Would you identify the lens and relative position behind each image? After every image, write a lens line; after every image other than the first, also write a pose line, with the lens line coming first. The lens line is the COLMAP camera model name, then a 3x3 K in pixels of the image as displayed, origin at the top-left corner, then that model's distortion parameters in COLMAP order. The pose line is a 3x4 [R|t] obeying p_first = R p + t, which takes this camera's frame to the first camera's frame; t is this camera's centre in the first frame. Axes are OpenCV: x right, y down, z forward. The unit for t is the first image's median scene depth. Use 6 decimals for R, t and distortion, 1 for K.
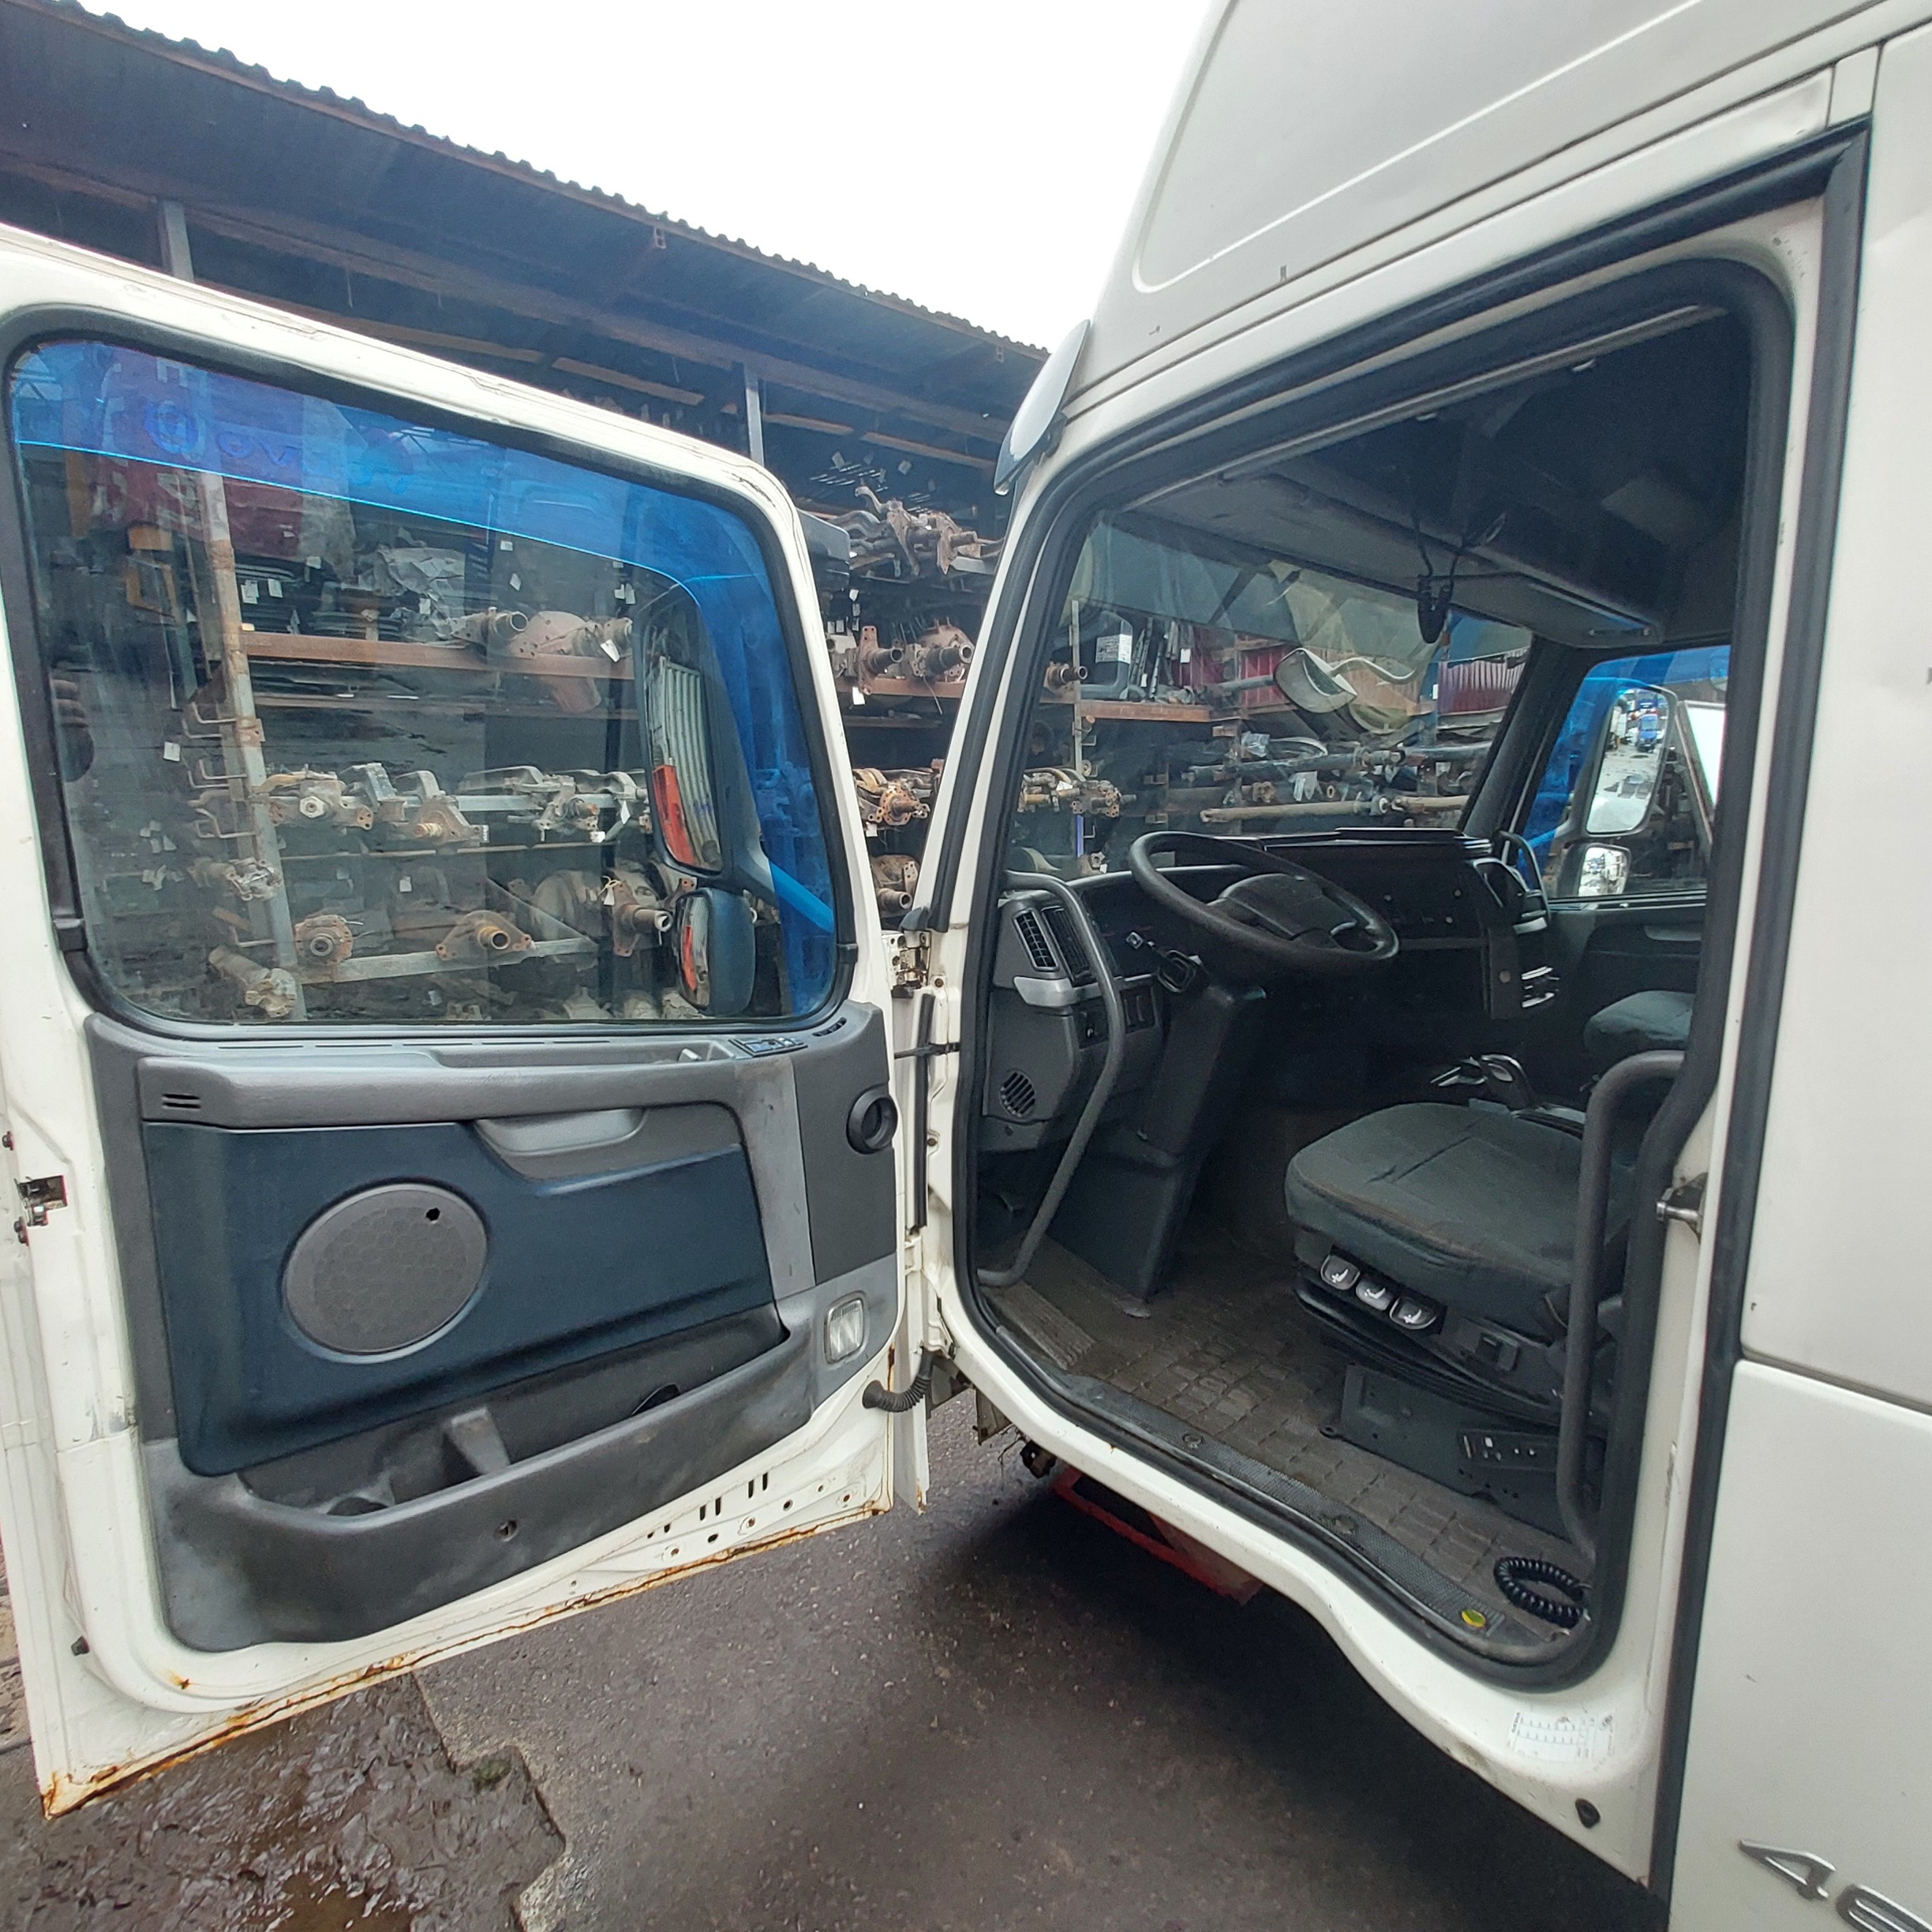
lens RADIAL K [[1026.2, 0, 964.5], [0, 1026.2, 985.6], [0, 0, 1]] dist [0.017487, -0.012276]
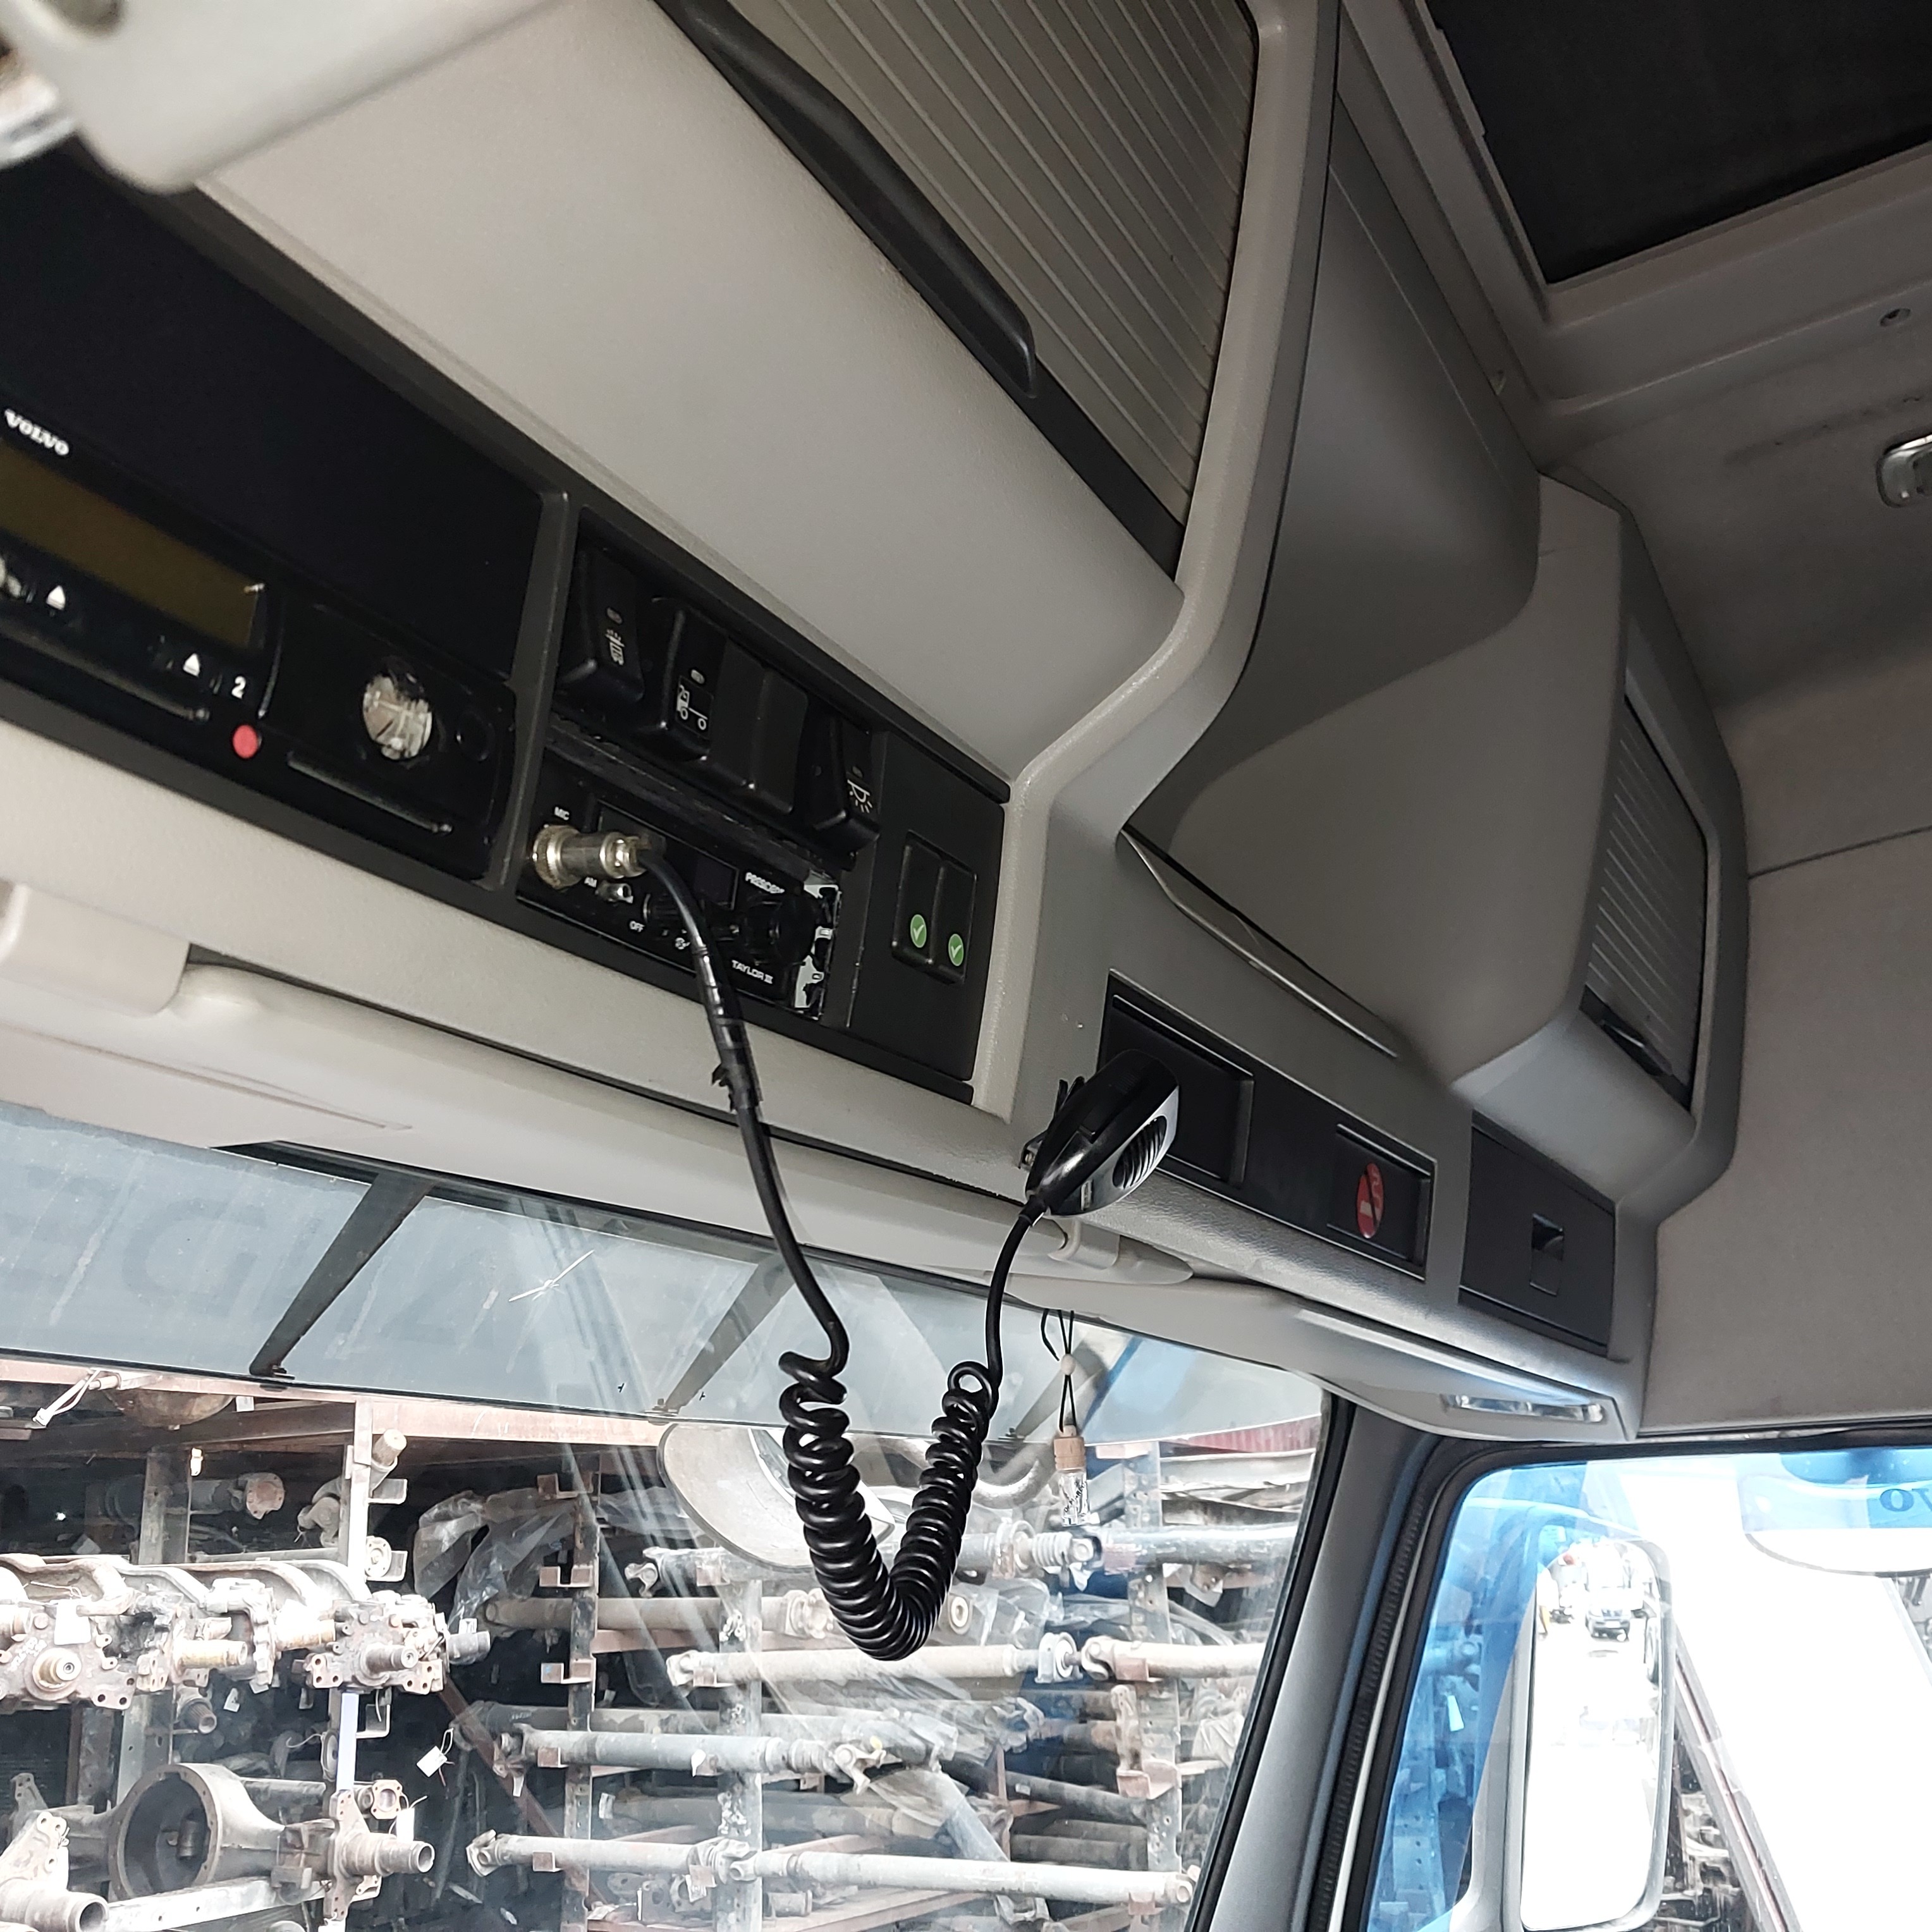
lens RADIAL K [[2075.0, 0, 966.0], [0, 2075.0, 966.0], [0, 0, 1]] dist [-0.014926, 0.040328]
pose [[0.949870, 0.103060, 0.295169, 0.075145], [0.035739, 0.902124, -0.429994, -0.063543], [-0.310594, 0.418987, 0.853218, 0.132397]]
